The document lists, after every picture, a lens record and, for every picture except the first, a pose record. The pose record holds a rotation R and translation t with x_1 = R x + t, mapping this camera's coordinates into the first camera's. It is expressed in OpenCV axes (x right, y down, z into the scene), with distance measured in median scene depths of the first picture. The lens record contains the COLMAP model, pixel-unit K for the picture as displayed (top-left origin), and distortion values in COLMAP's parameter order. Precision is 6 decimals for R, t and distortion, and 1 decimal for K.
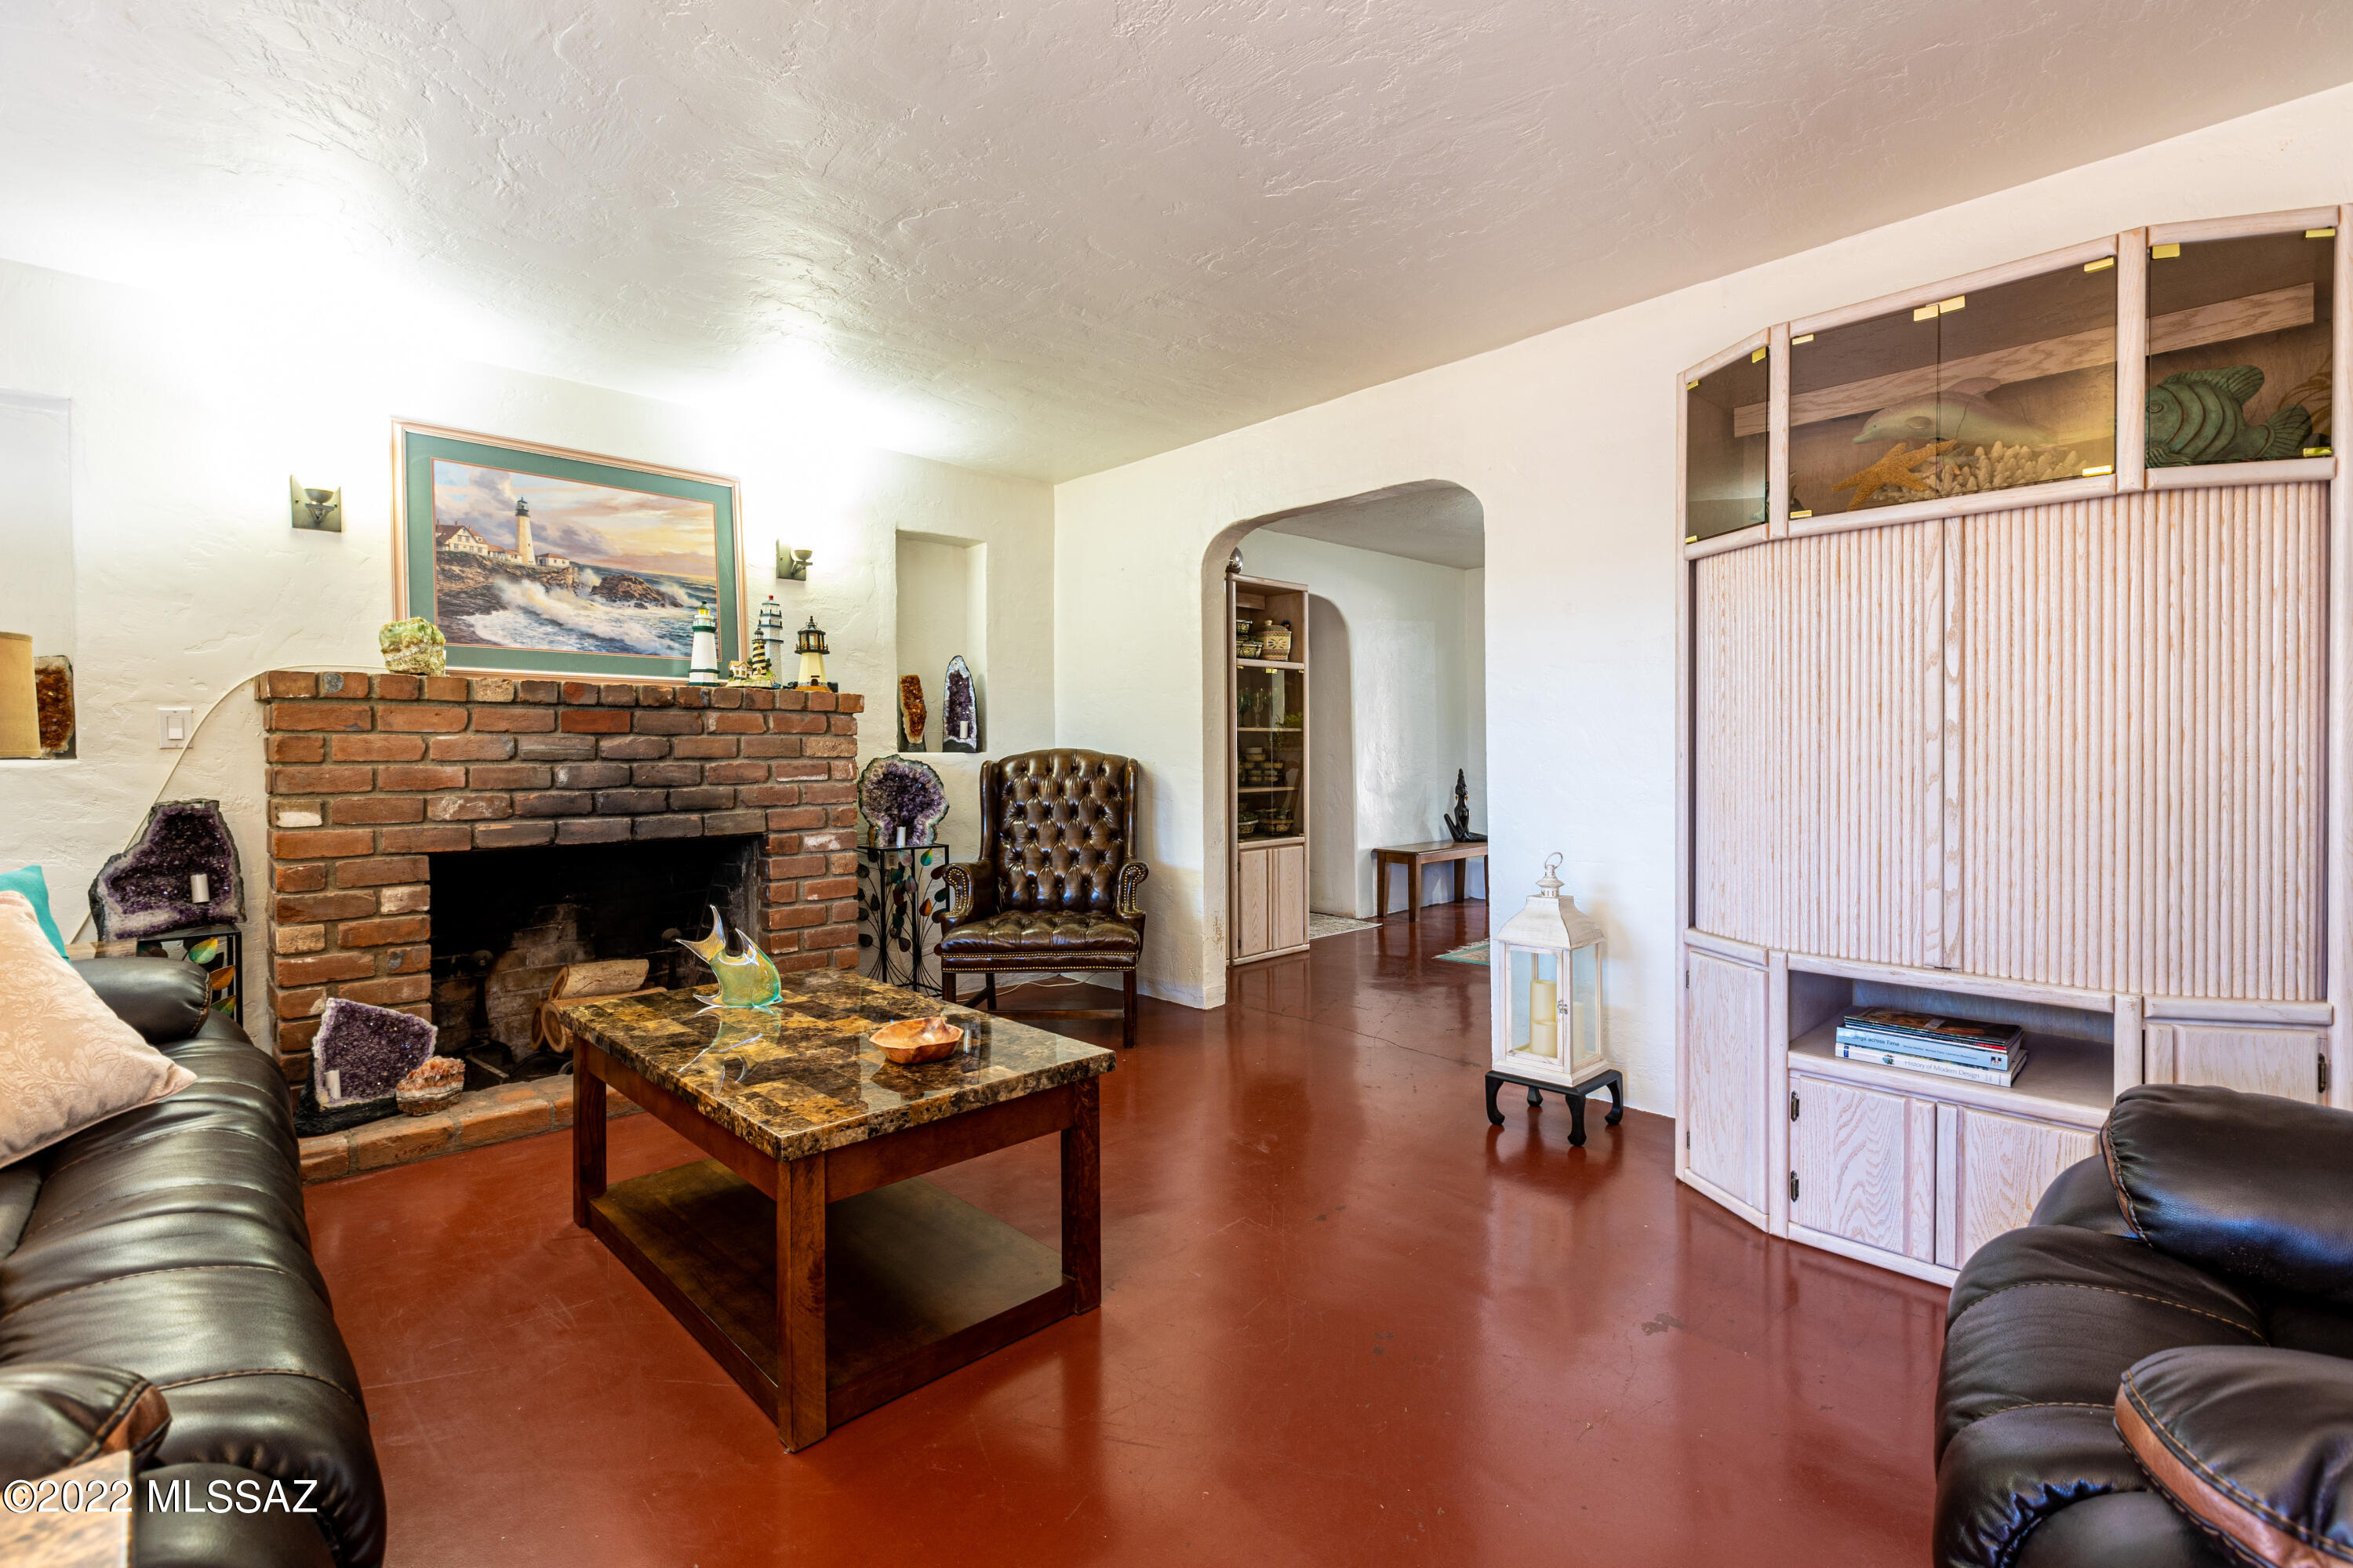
lens RADIAL K [[1051.0, 0, 1200.7], [0, 1051.0, 775.5], [0, 0, 1]] dist [-0.003040, 0.000920]
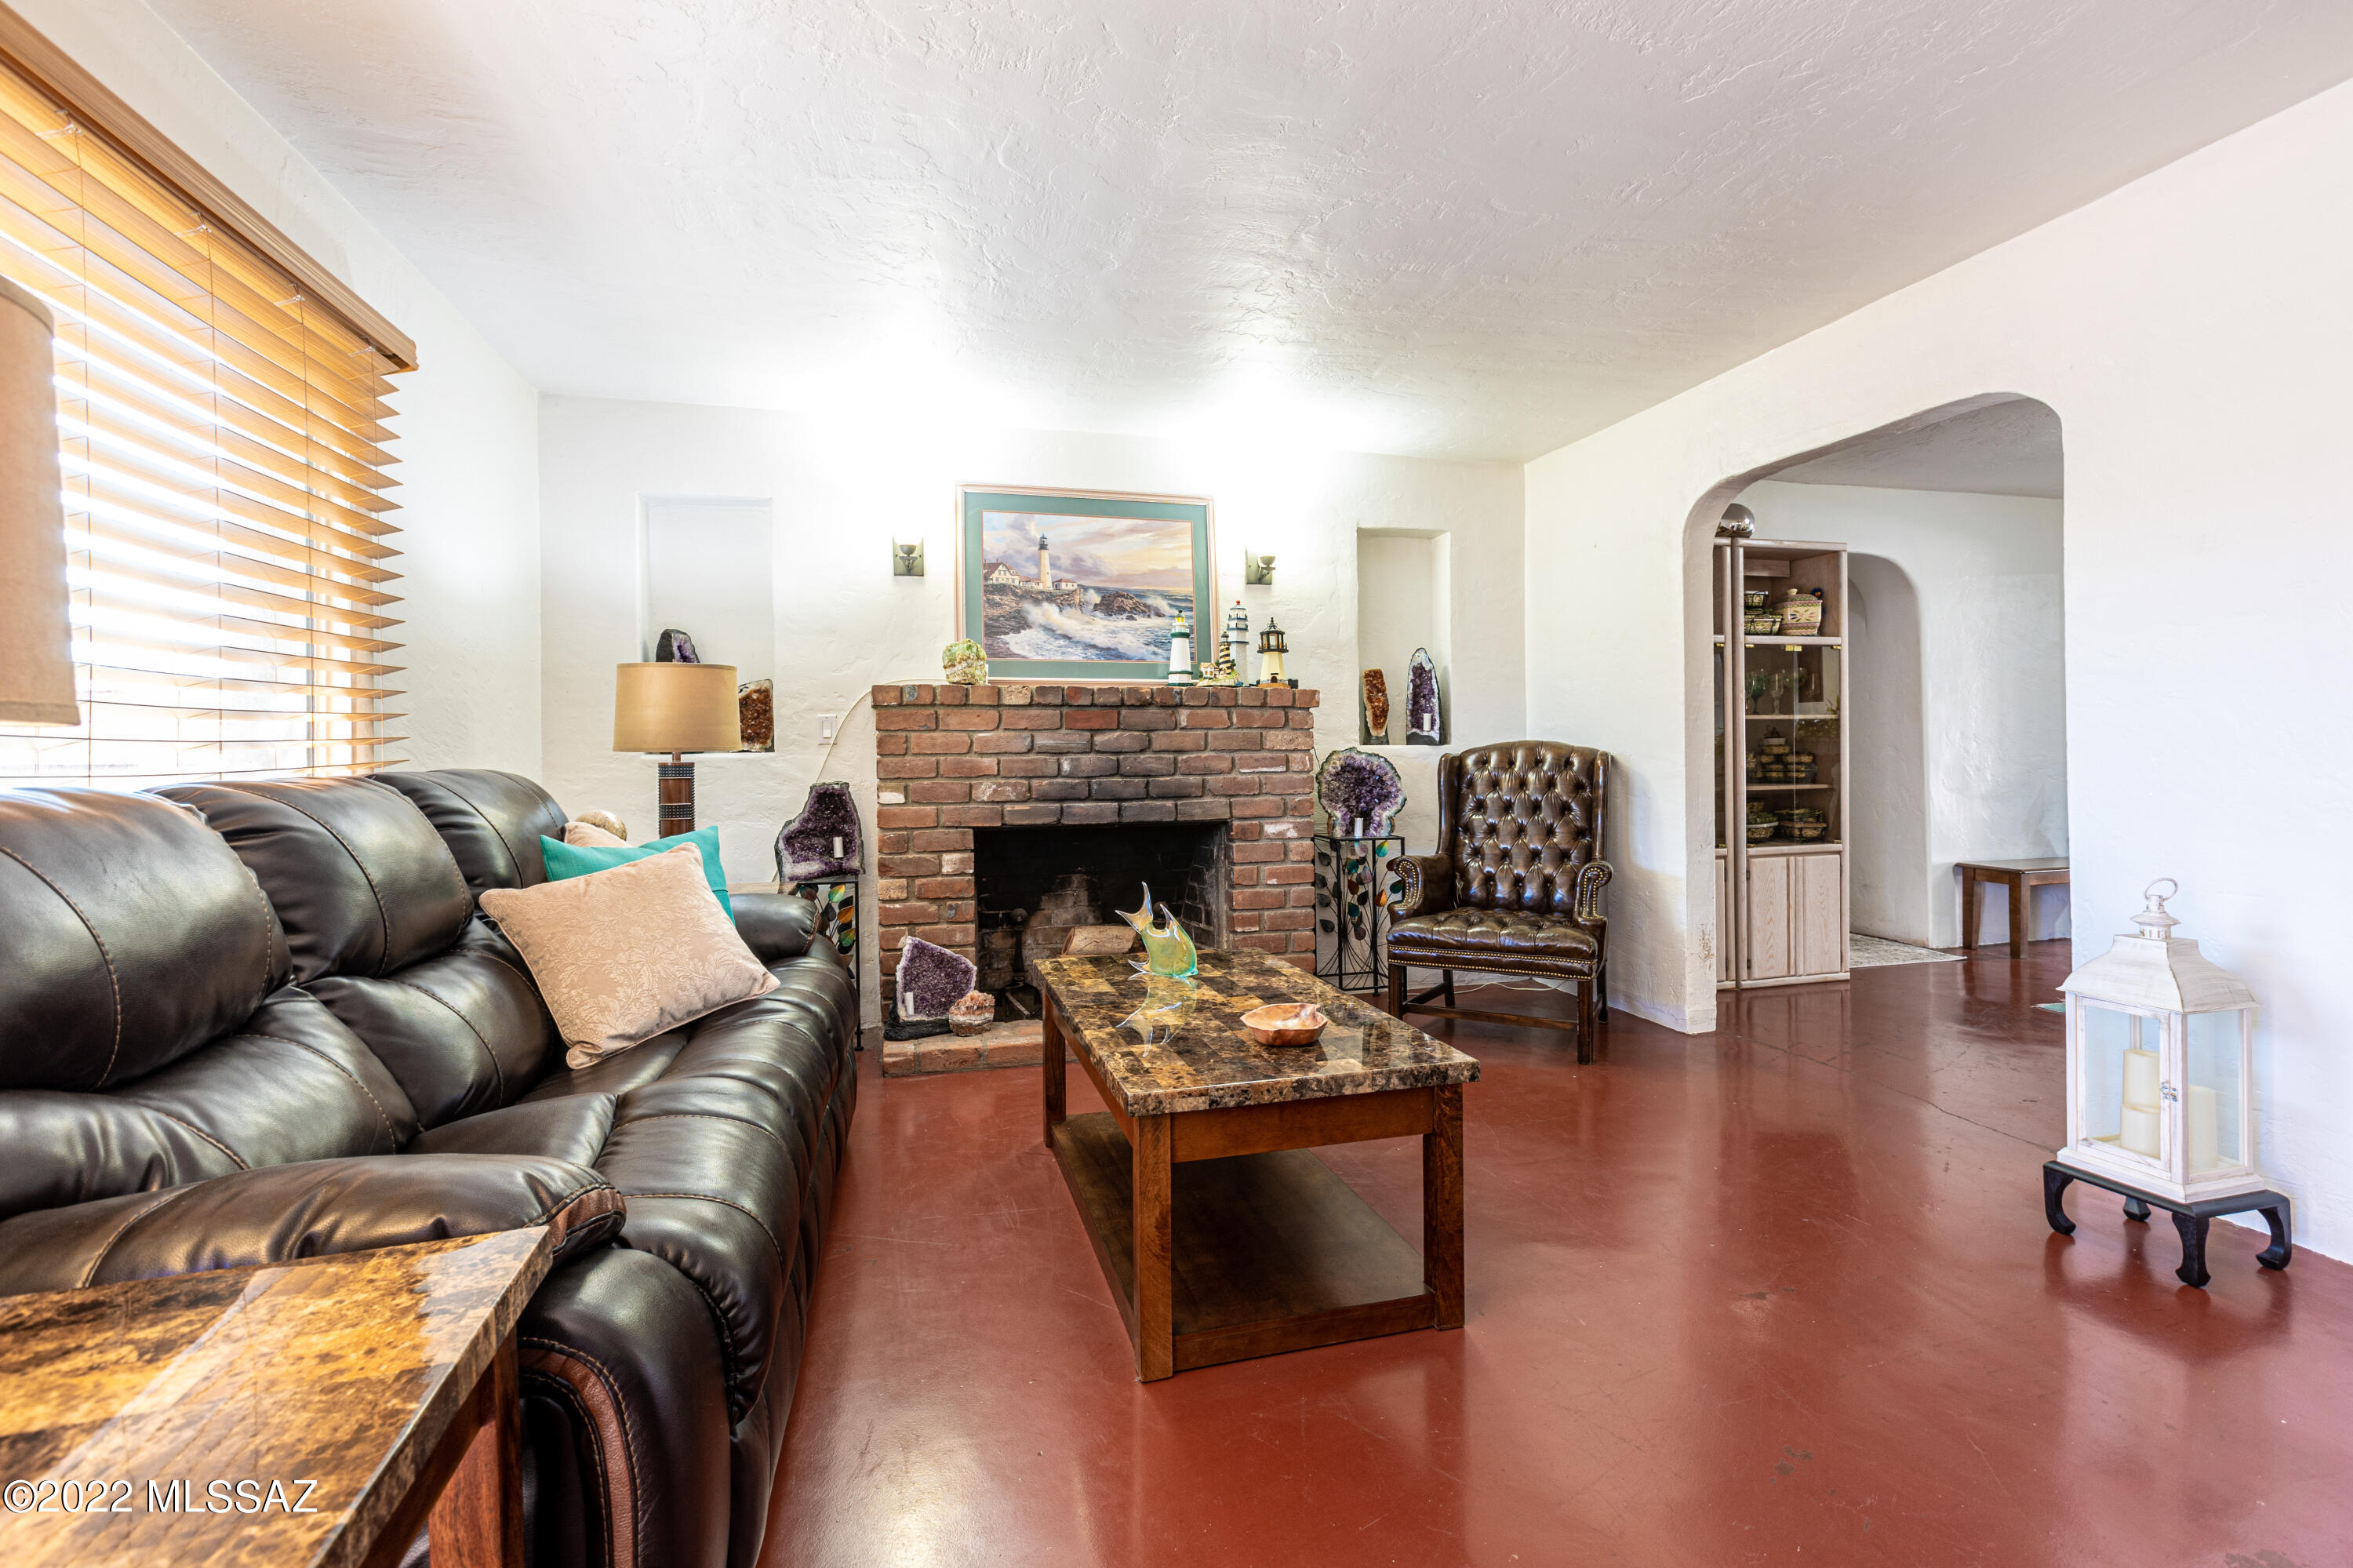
lens RADIAL K [[1051.0, 0, 1188.7], [0, 1051.0, 769.8], [0, 0, 1]] dist [-0.003040, 0.000920]
pose [[0.873419, 0.007323, -0.486914, 0.096457], [-0.006592, 0.999973, 0.003213, -0.000190], [0.486924, 0.000404, 0.873444, 0.032586]]
